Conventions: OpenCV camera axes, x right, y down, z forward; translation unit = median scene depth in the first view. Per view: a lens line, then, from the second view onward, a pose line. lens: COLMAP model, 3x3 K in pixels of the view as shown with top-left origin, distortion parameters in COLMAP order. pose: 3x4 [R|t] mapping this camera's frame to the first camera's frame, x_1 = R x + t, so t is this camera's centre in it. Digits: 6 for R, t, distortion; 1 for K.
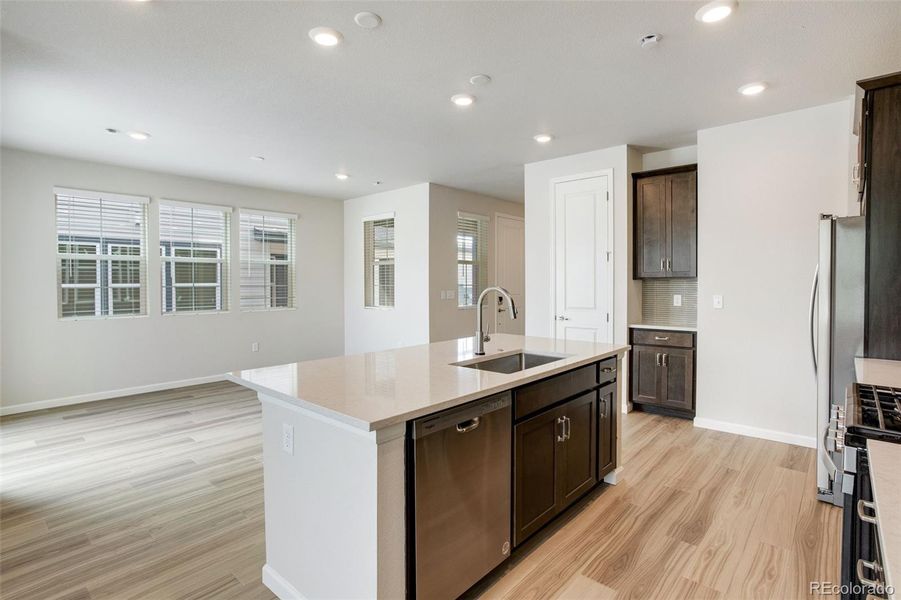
lens RADIAL K [[449.6, 0, 442.5], [0, 449.6, 297.7], [0, 0, 1]] dist [-0.007470, 0.003585]
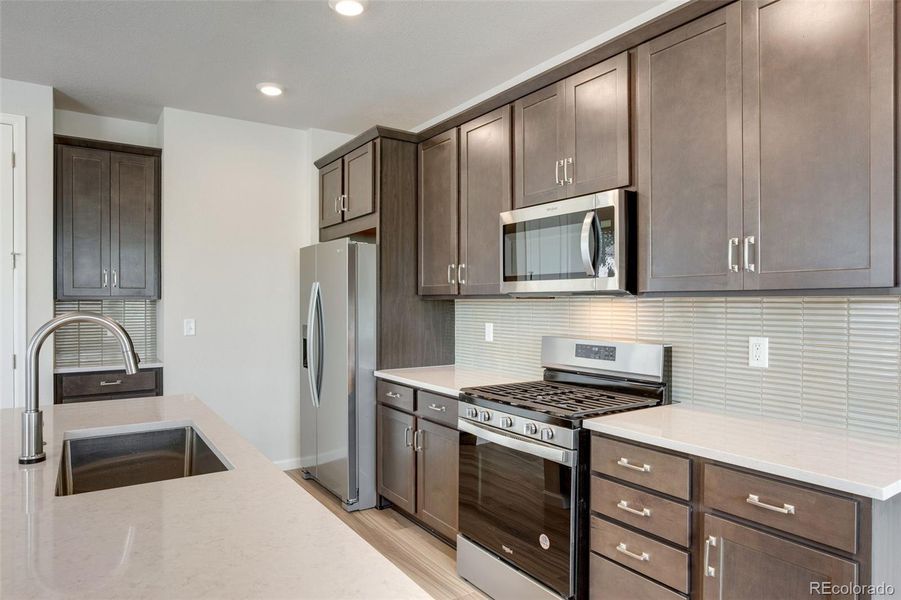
lens RADIAL K [[558.9, 0, 440.9], [0, 558.9, 300.7], [0, 0, 1]] dist [-0.004728, -0.006834]
pose [[0.262904, 0.002647, 0.964818, -0.185274], [0.037315, 0.999220, -0.012909, -0.006134], [-0.964100, 0.039396, 0.262601, 0.238586]]
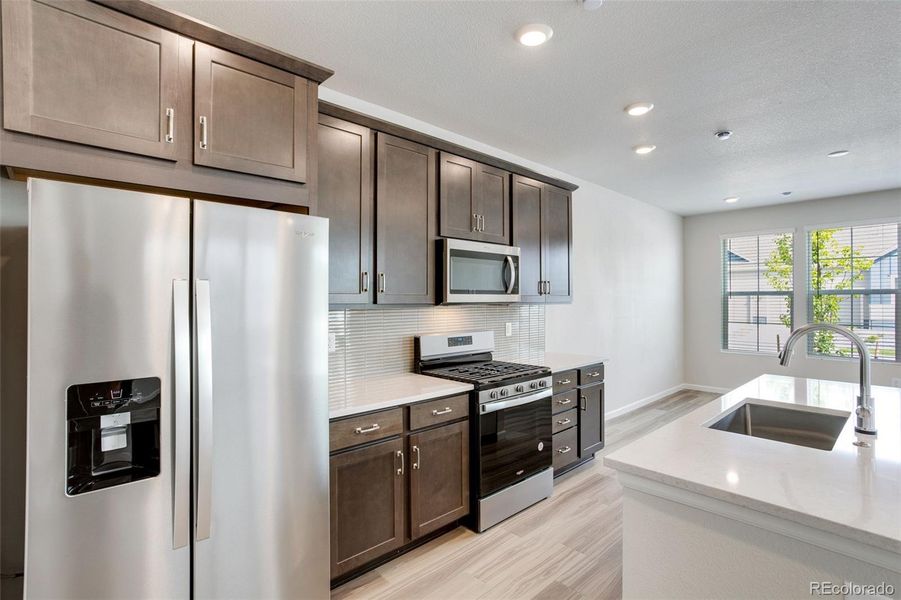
lens RADIAL K [[438.0, 0, 450.8], [0, 438.0, 301.5], [0, 0, 1]] dist [-0.014417, 0.010148]
pose [[-0.995652, 0.007211, 0.092873, 0.313703], [0.011256, 0.999007, 0.043097, -0.043727], [-0.092470, 0.043955, -0.994745, 0.865501]]
